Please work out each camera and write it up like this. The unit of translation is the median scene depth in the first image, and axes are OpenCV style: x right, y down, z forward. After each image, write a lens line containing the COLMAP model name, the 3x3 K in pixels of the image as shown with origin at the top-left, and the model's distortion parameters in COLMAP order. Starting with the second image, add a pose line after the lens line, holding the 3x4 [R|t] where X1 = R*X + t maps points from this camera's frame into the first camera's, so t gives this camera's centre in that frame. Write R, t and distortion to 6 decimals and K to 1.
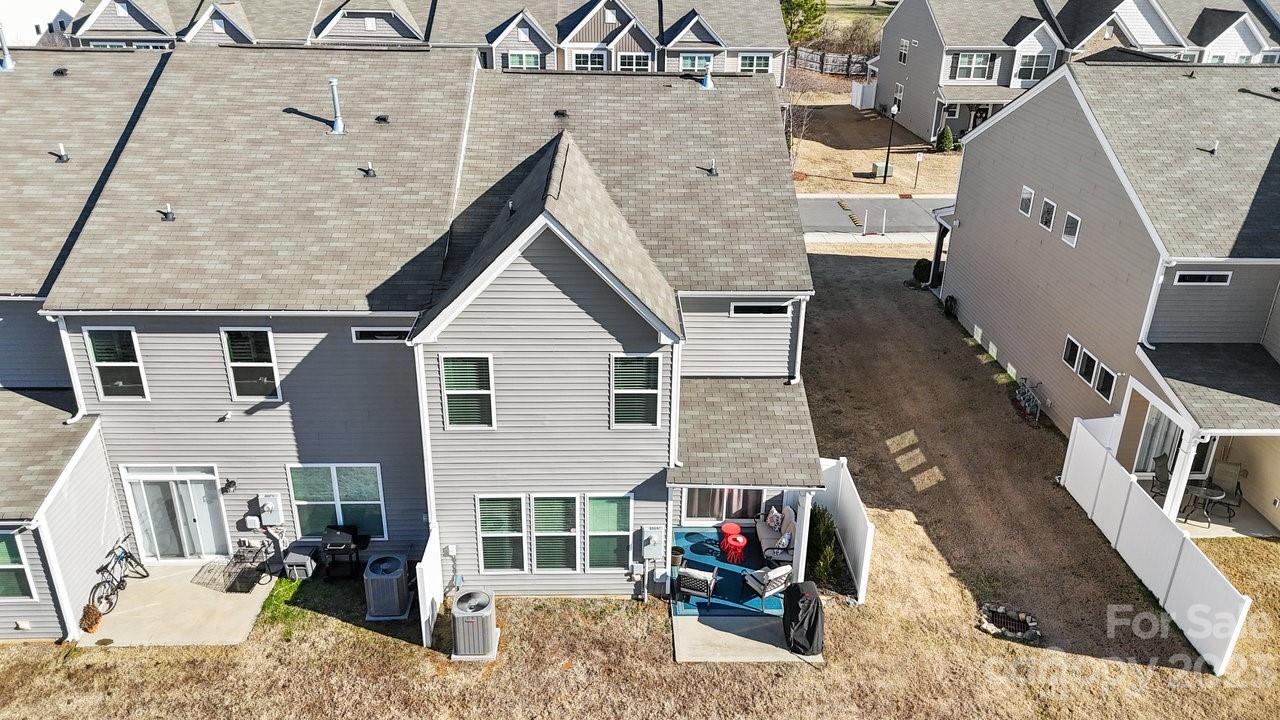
lens RADIAL K [[935.8, 0, 641.8], [0, 935.8, 355.0], [0, 0, 1]] dist [0.057249, -0.056534]
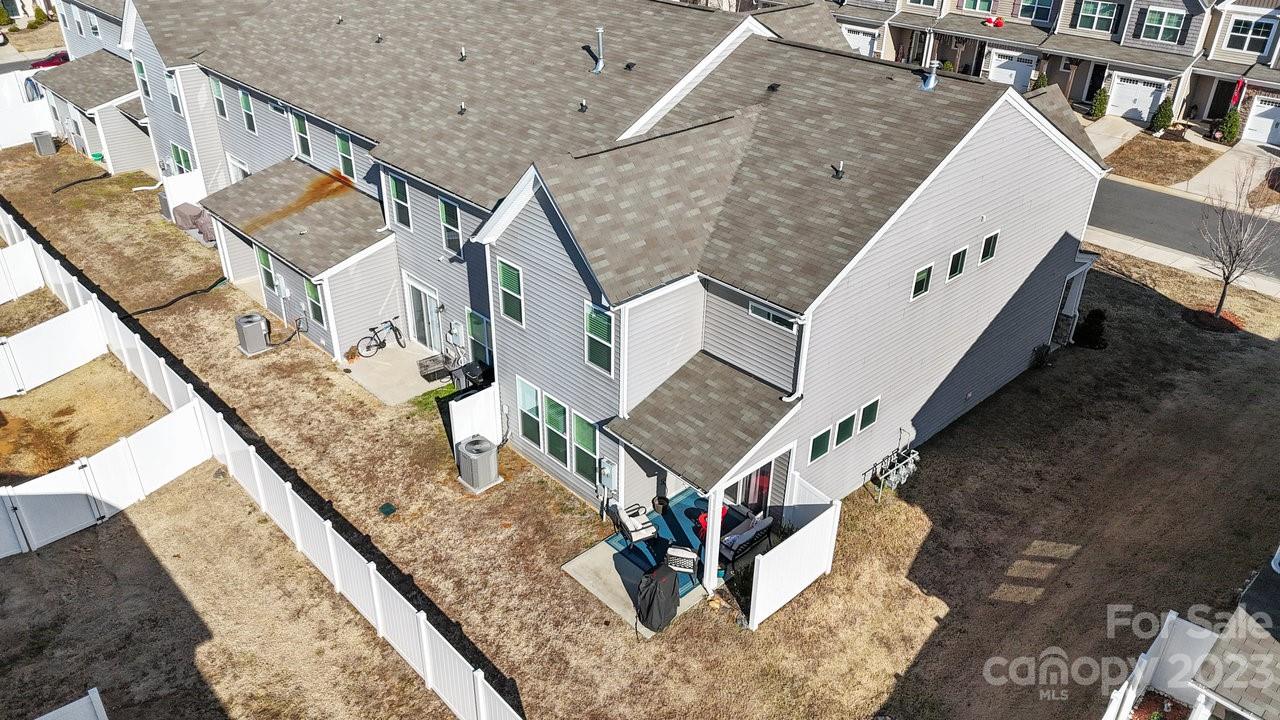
lens RADIAL K [[935.8, 0, 641.8], [0, 935.8, 355.0], [0, 0, 1]] dist [0.057249, -0.056534]
pose [[0.663025, 0.361017, -0.655793, 0.700979], [-0.305236, 0.930275, 0.203517, -0.170938], [0.683541, 0.065235, 0.726991, 0.182148]]
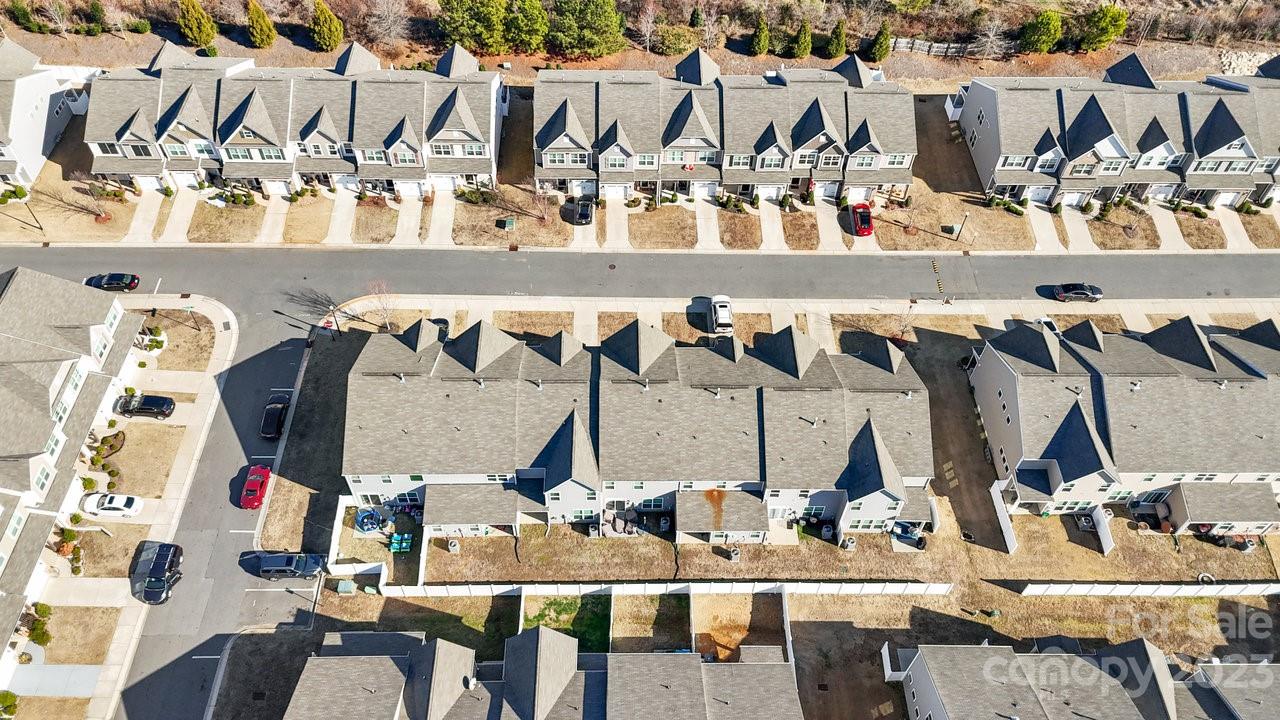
lens RADIAL K [[935.8, 0, 641.8], [0, 935.8, 355.0], [0, 0, 1]] dist [0.057249, -0.056534]
pose [[0.999855, 0.015628, -0.006833, -1.082663], [-0.010770, 0.889076, 0.457632, -2.415134], [0.013227, -0.457492, 0.889115, -2.470018]]
